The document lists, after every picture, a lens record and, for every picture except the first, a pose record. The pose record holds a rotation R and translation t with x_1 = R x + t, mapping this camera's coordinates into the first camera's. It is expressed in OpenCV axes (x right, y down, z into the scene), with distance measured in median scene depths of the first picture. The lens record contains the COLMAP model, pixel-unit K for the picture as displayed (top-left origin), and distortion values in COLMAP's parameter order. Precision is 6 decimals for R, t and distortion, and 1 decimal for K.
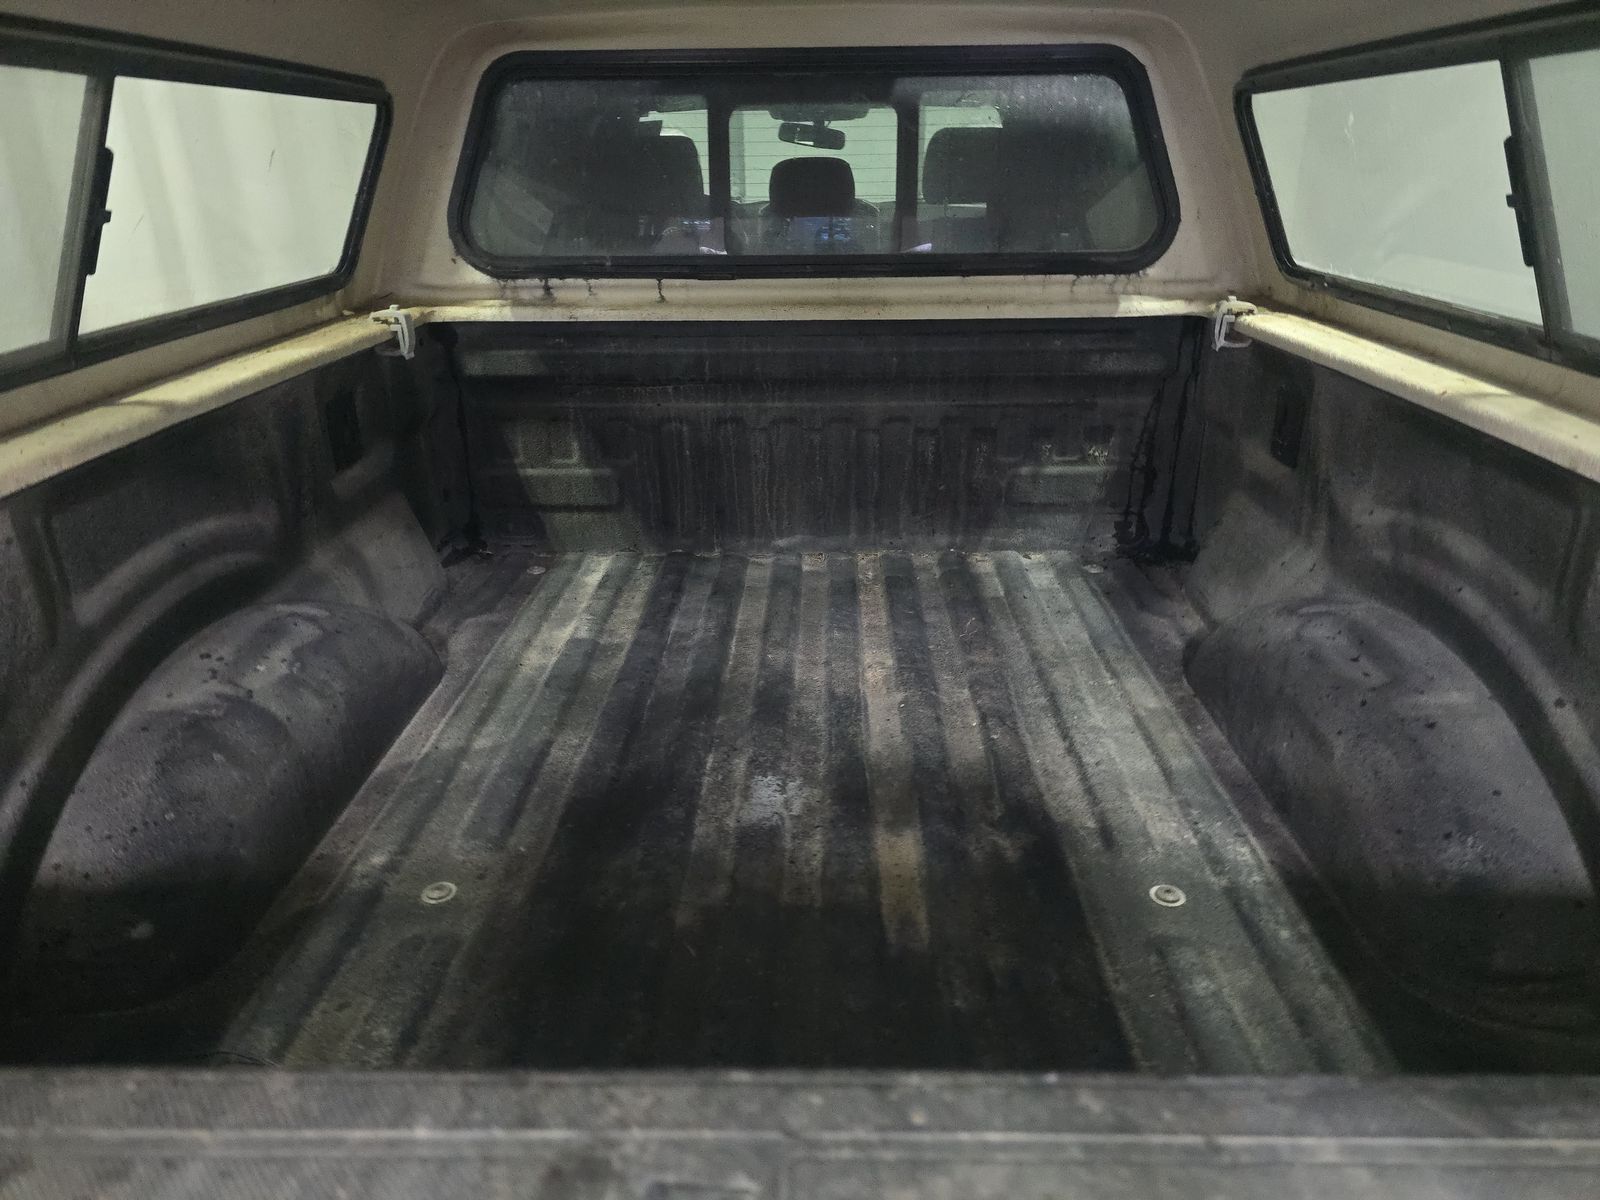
lens RADIAL K [[1050.0, 0, 801.3], [0, 1050.0, 605.0], [0, 0, 1]] dist [-0.002170, -0.015828]
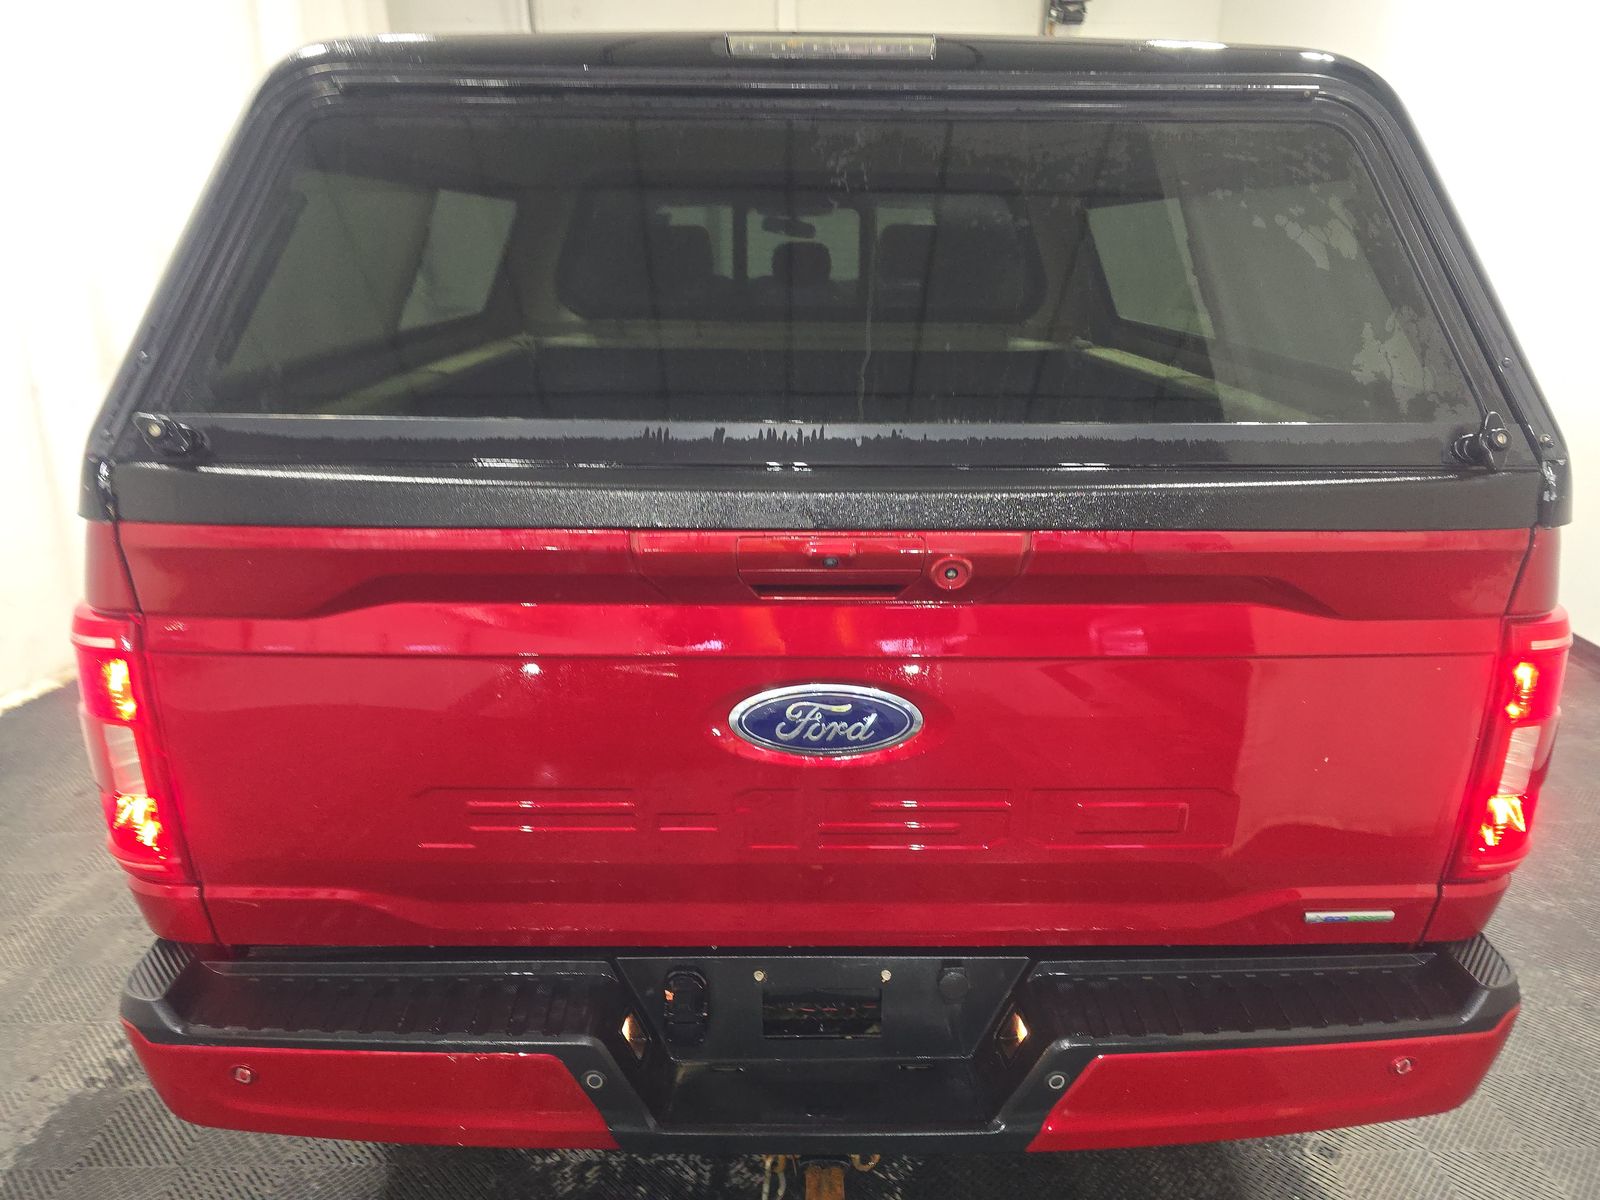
lens RADIAL K [[1050.0, 0, 798.7], [0, 1050.0, 595.4], [0, 0, 1]] dist [-0.002170, -0.015828]
pose [[0.999183, 0.006899, 0.039822, -0.049168], [-0.003630, 0.996660, -0.081579, 0.188854], [-0.040252, 0.081368, 0.995871, -0.432313]]
